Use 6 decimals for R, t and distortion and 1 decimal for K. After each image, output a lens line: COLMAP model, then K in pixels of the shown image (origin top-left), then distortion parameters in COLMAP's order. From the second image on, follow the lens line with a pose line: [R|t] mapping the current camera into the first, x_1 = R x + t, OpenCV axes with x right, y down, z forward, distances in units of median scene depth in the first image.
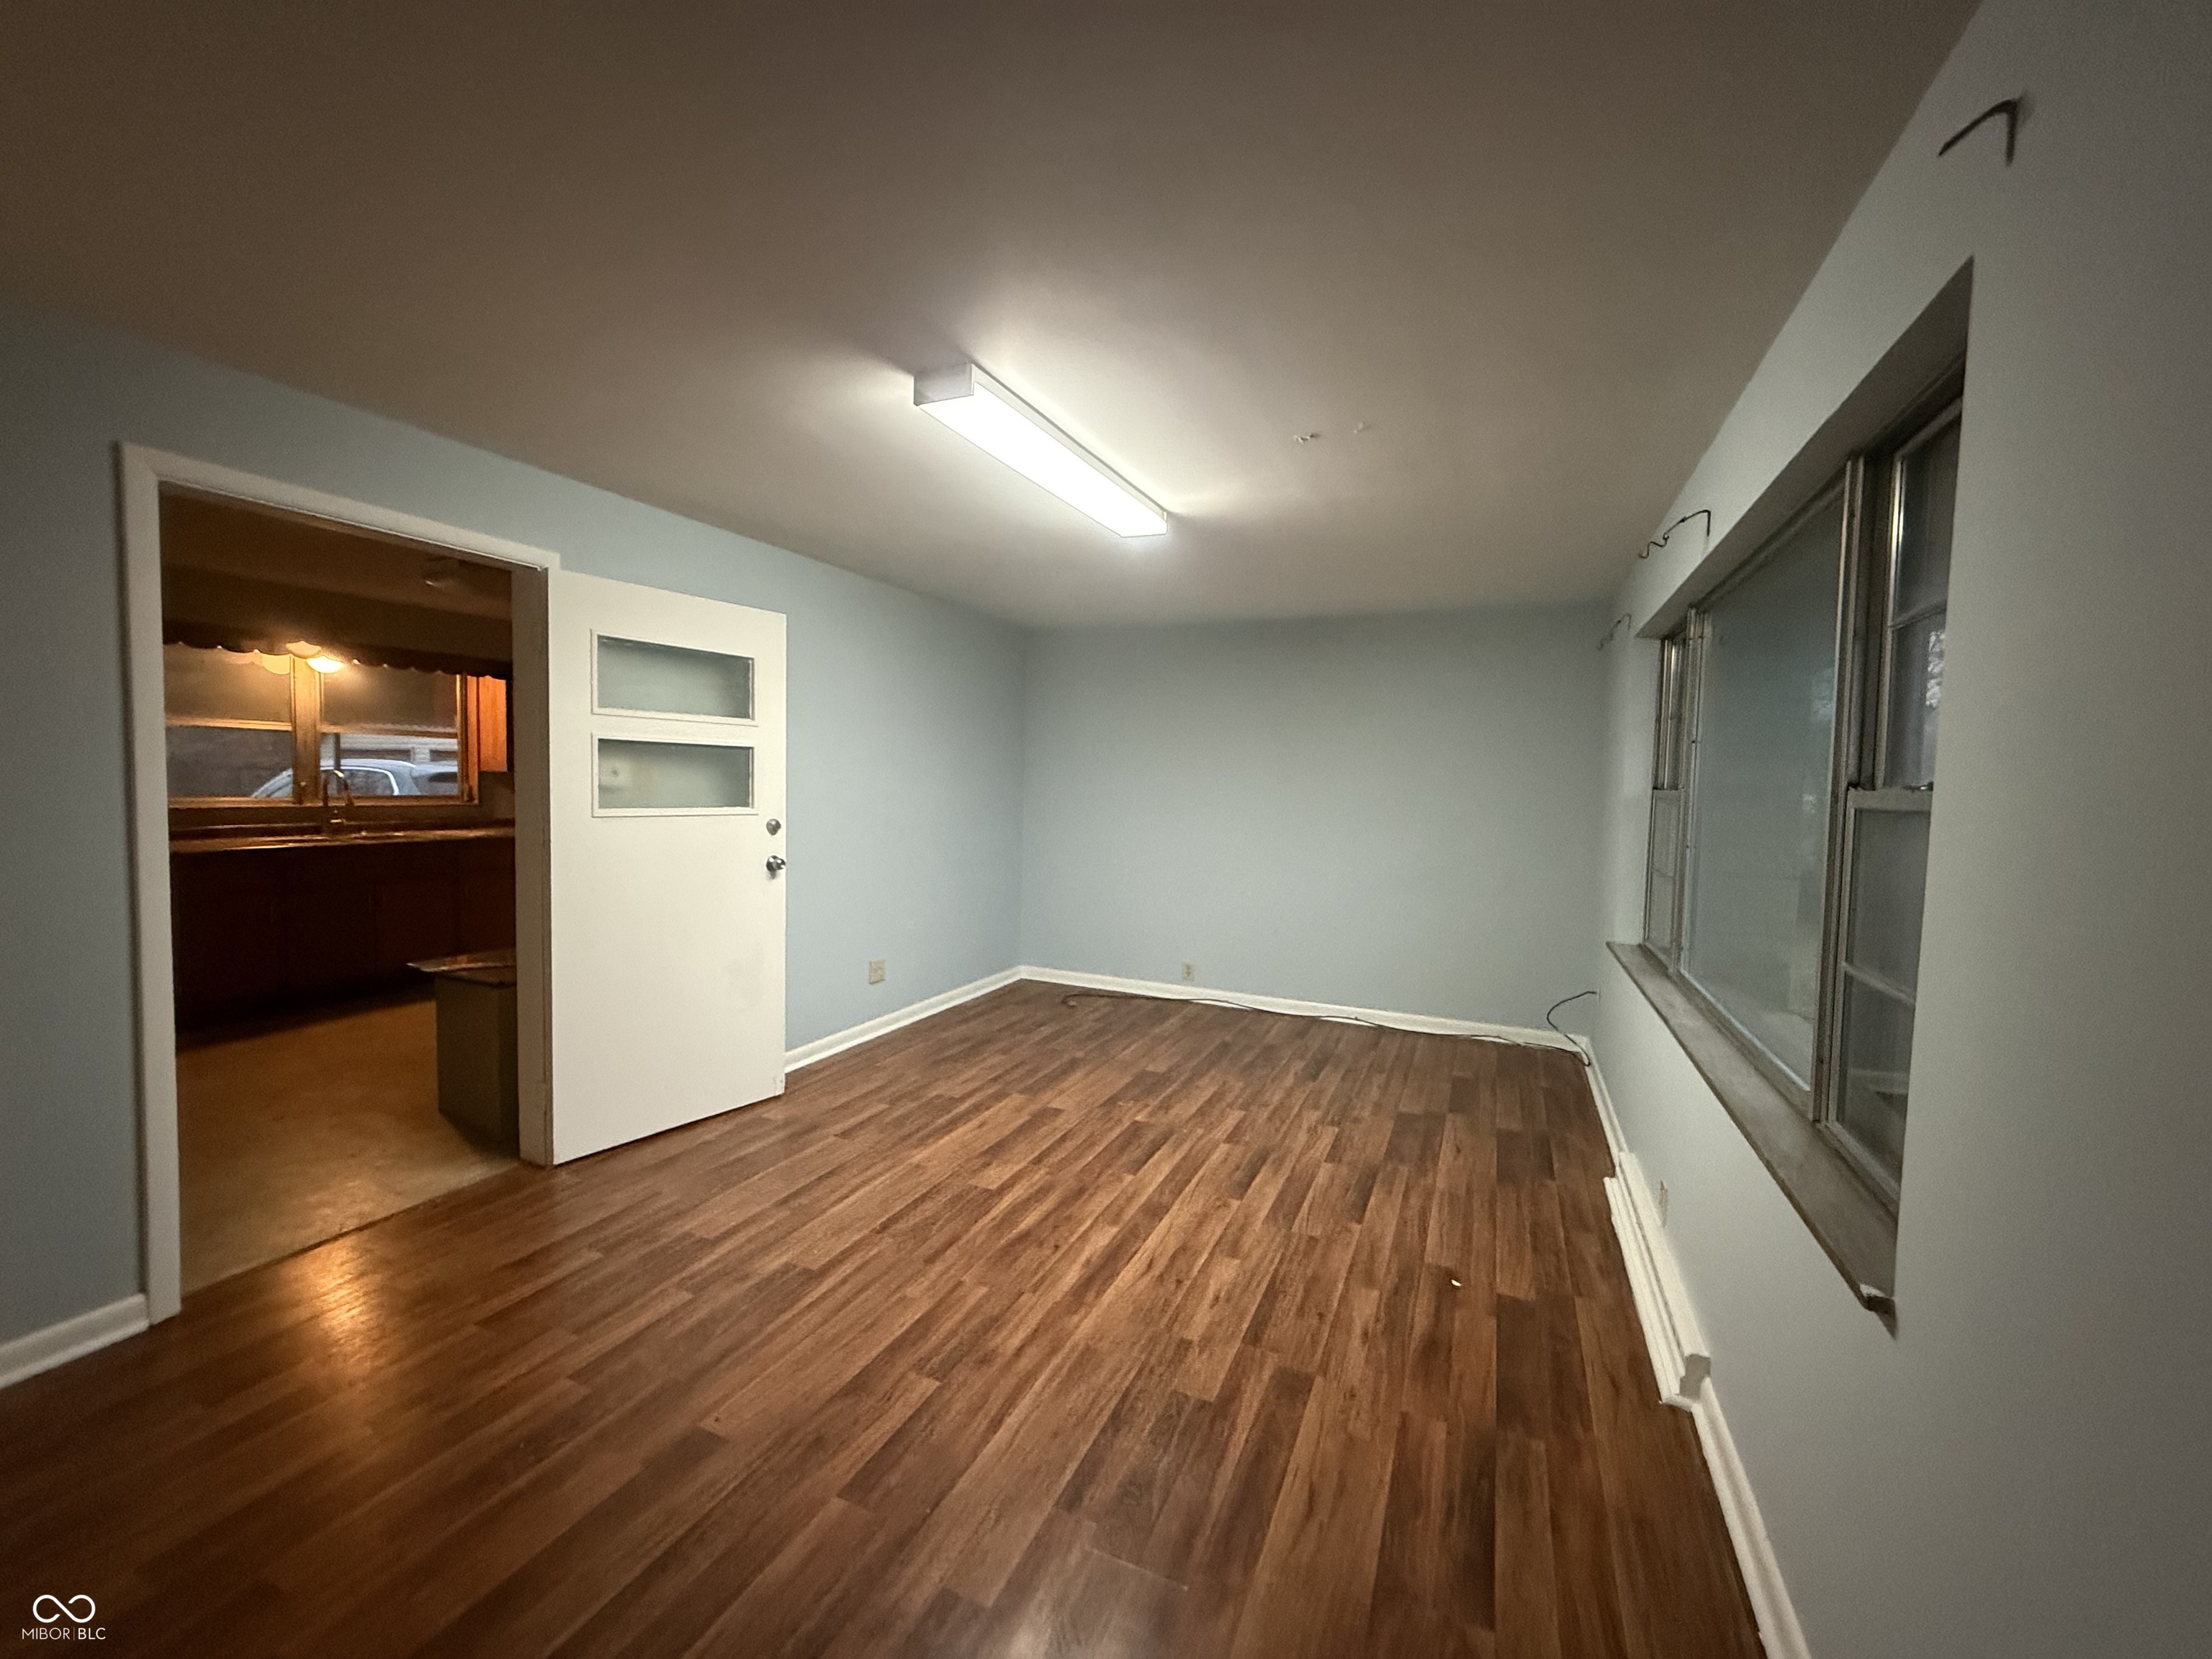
lens RADIAL K [[882.8, 0, 1105.1], [0, 882.8, 830.2], [0, 0, 1]] dist [0.000684, -0.000121]
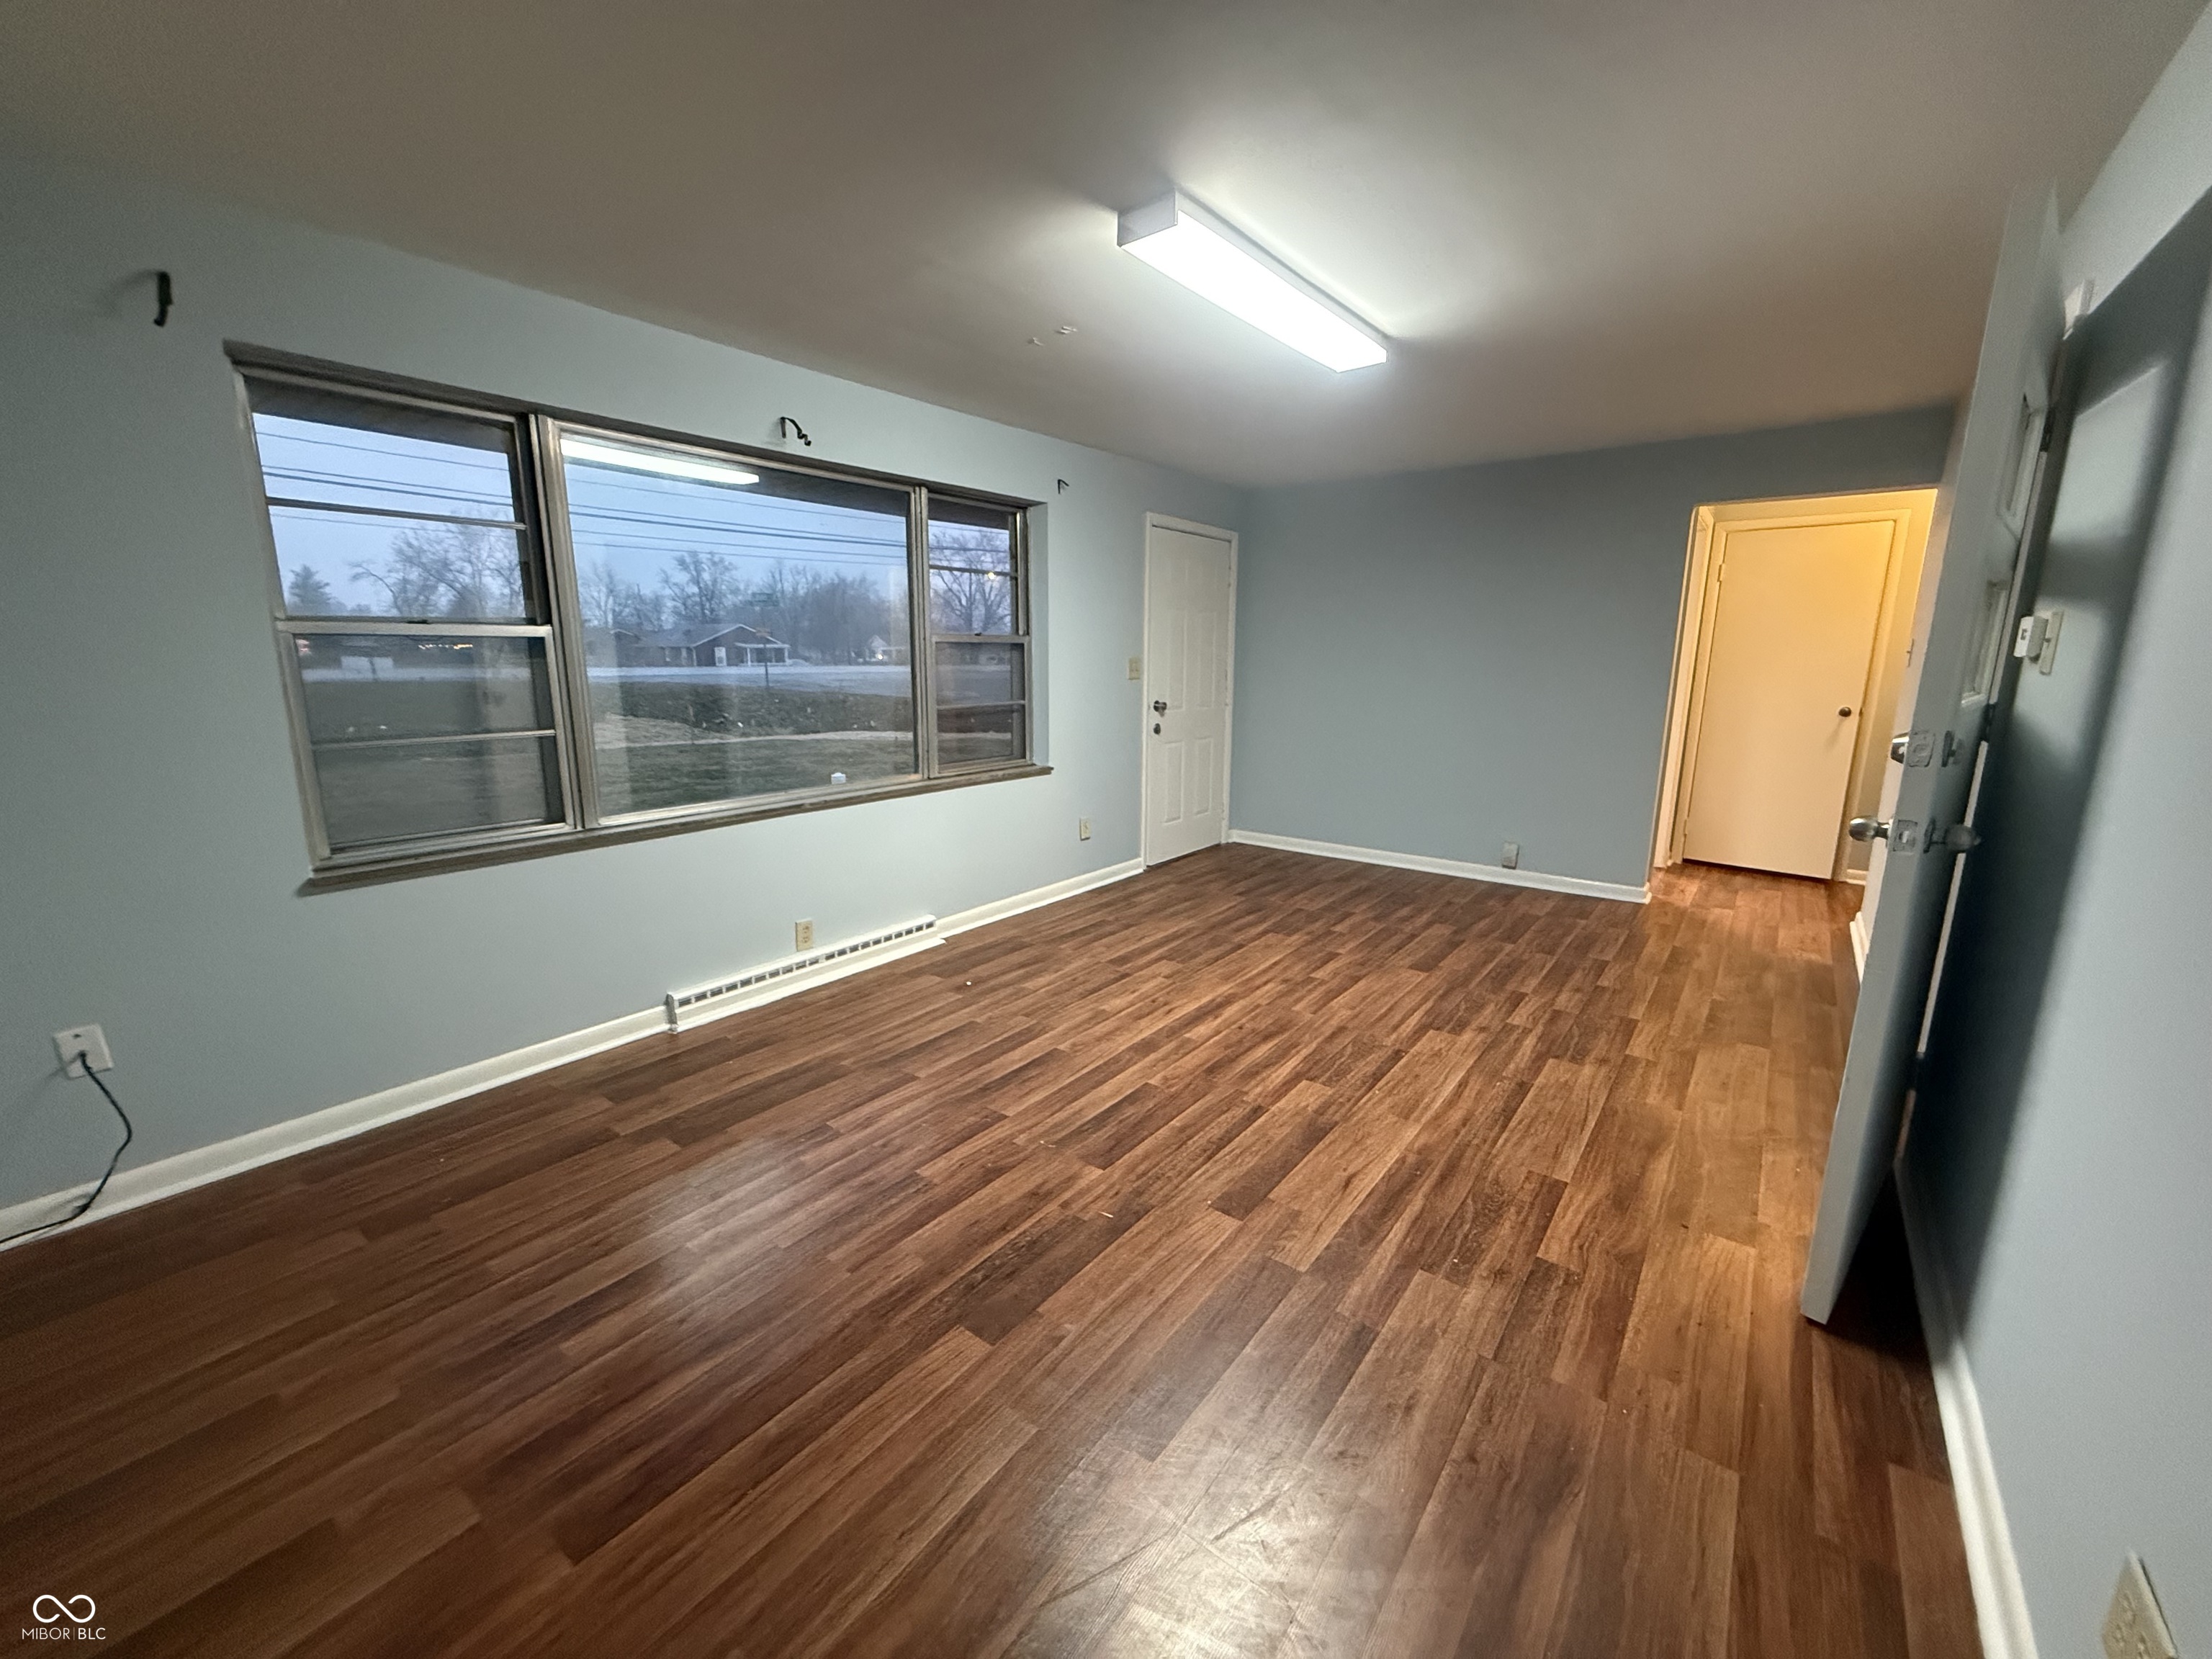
lens RADIAL K [[878.0, 0, 1101.4], [0, 878.0, 830.2], [0, 0, 1]] dist [0.001115, 0.000073]
pose [[-0.970272, -0.073794, 0.230494, -0.119686], [-0.012007, 0.965886, 0.258689, -0.094118], [-0.241721, 0.248230, -0.938058, 1.979482]]
